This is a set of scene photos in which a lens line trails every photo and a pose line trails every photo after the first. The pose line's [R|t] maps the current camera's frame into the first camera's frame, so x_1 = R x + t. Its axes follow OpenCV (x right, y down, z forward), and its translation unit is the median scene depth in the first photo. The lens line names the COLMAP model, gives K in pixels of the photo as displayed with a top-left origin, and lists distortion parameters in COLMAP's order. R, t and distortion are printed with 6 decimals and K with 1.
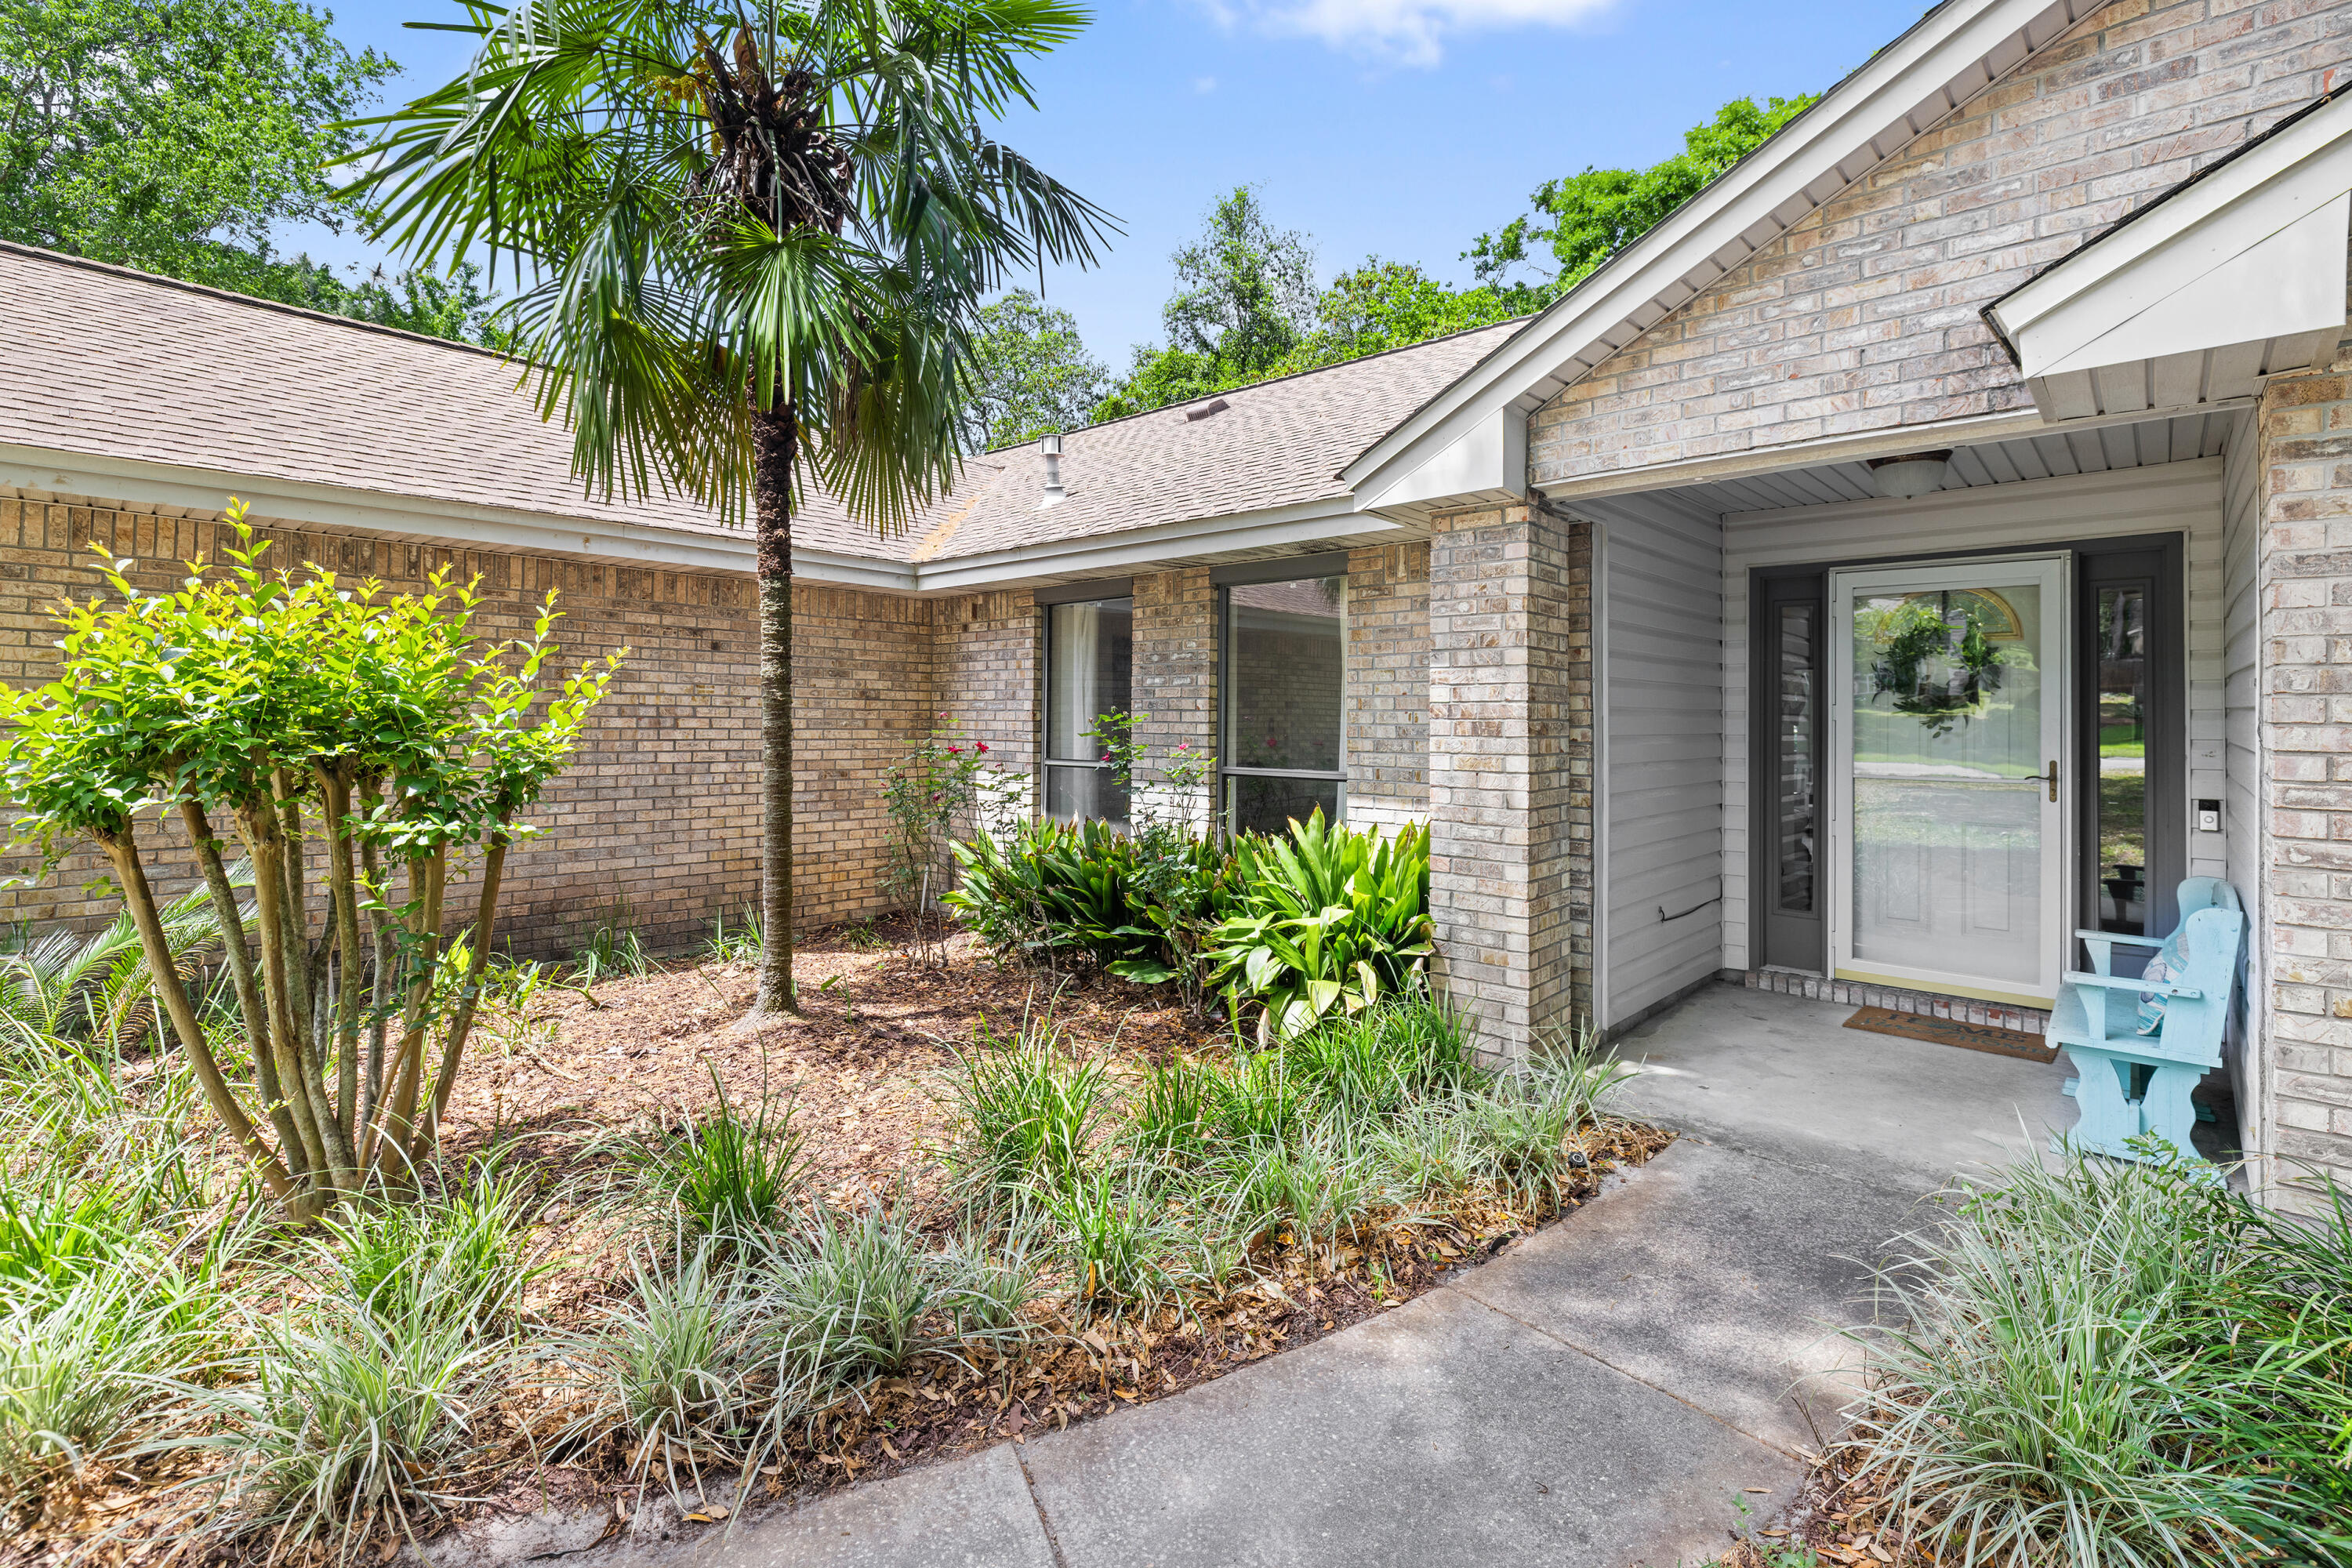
lens RADIAL K [[1082.7, 0, 1187.0], [0, 1082.7, 712.0], [0, 0, 1]] dist [-0.006131, -0.000031]
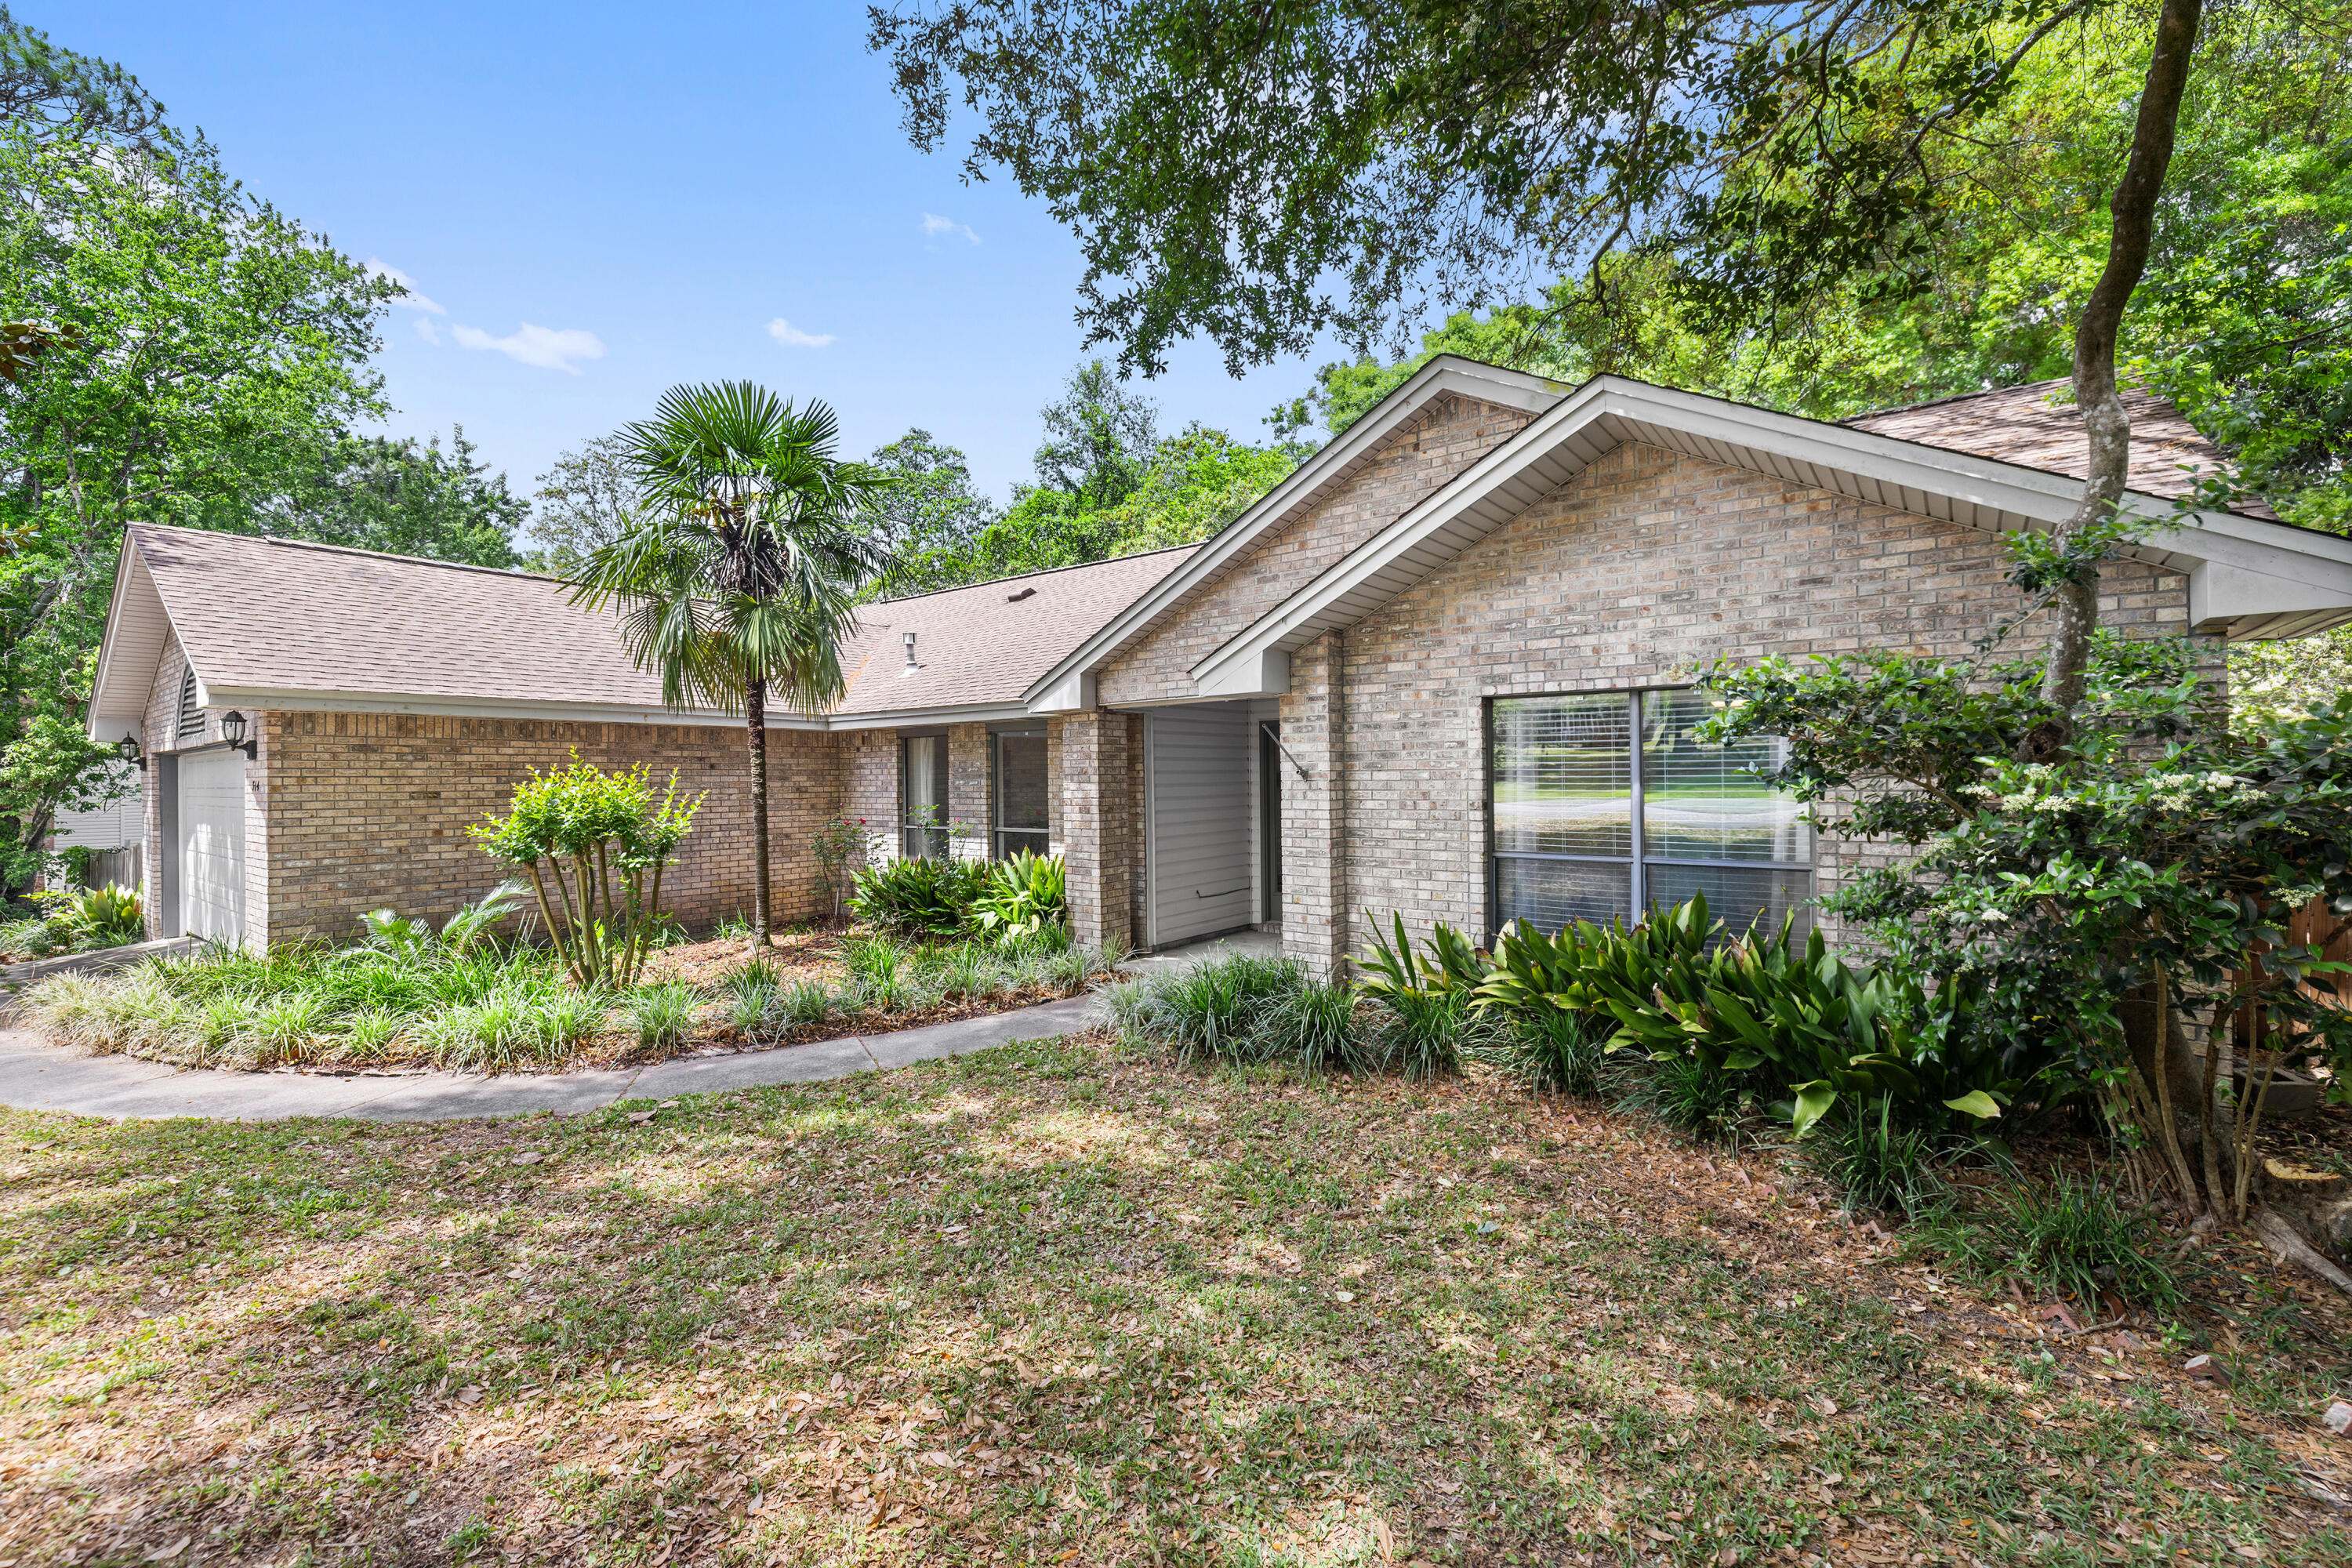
lens RADIAL K [[969.9, 0, 1176.0], [0, 969.9, 784.0], [0, 0, 1]] dist [0.011152, -0.000021]
pose [[0.996131, -0.019539, 0.085680, 0.213801], [0.018292, 0.999715, 0.015322, -0.048436], [-0.085955, -0.013696, 0.996205, -0.756564]]
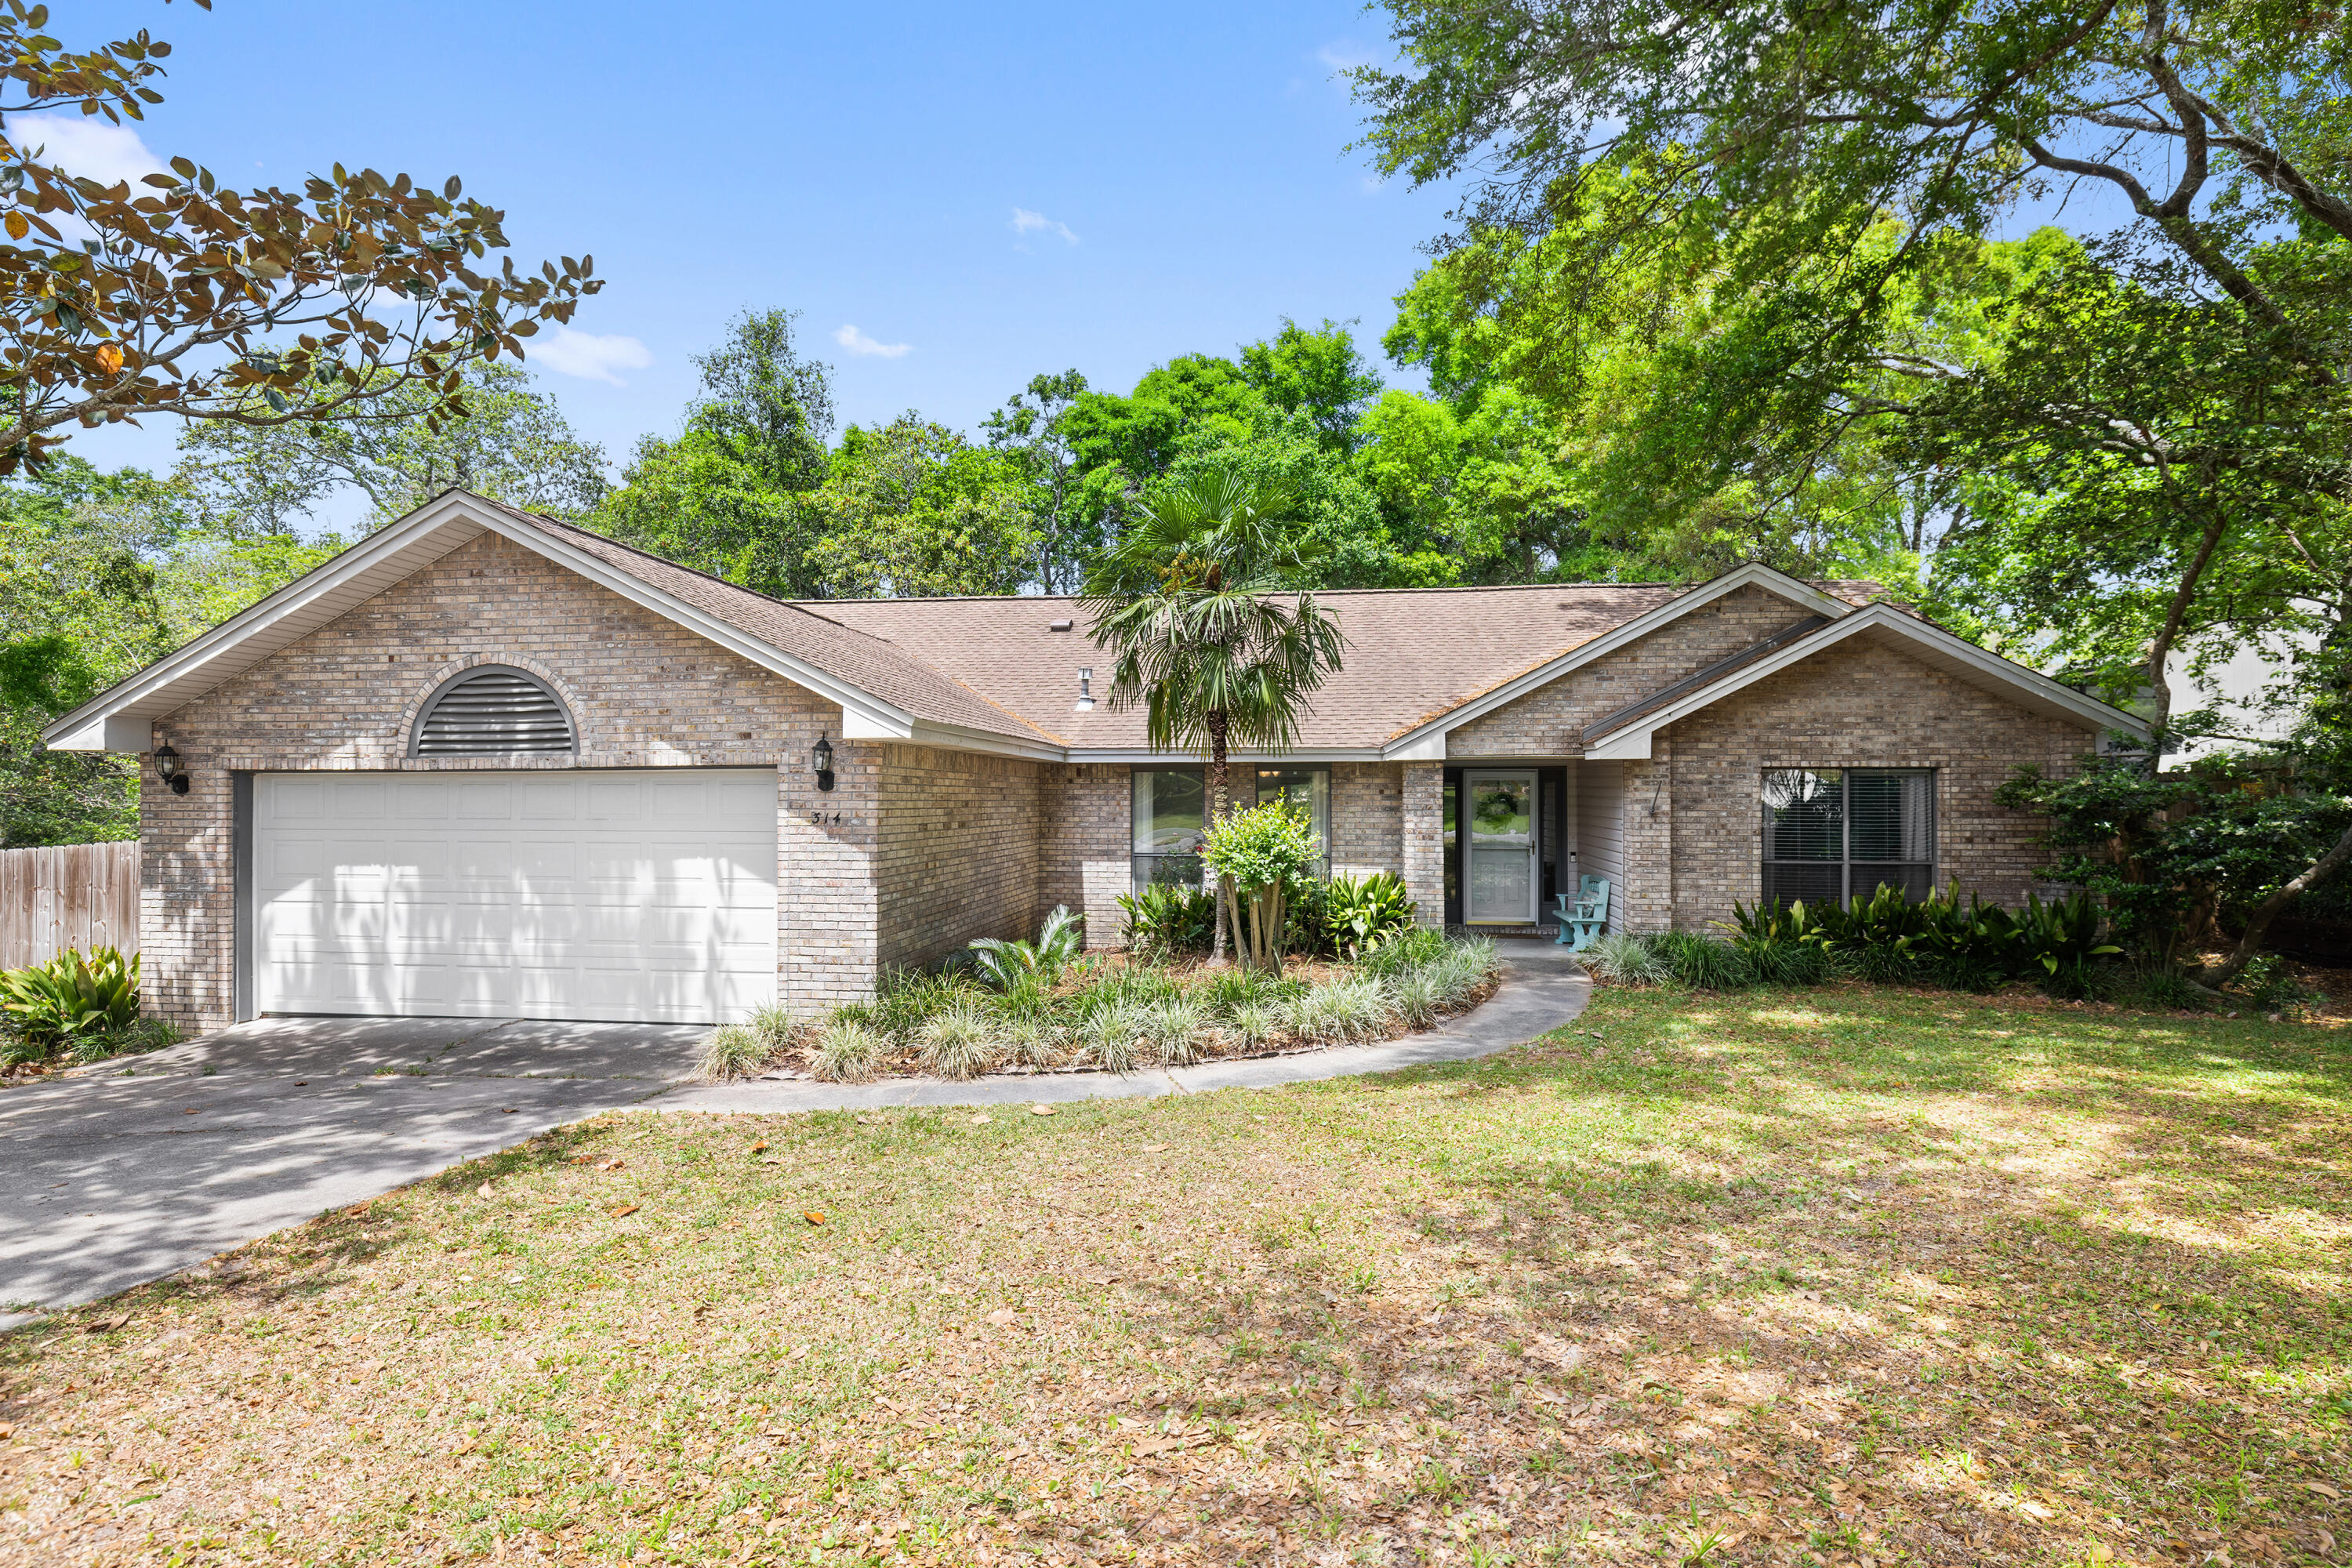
lens RADIAL K [[1133.8, 0, 1172.1], [0, 1133.8, 790.3], [0, 0, 1]] dist [-0.004787, -0.000362]
pose [[0.821927, -0.005319, 0.569568, -1.471426], [0.002832, 0.999982, 0.005252, -0.094921], [-0.569586, -0.002704, 0.821927, -0.810511]]
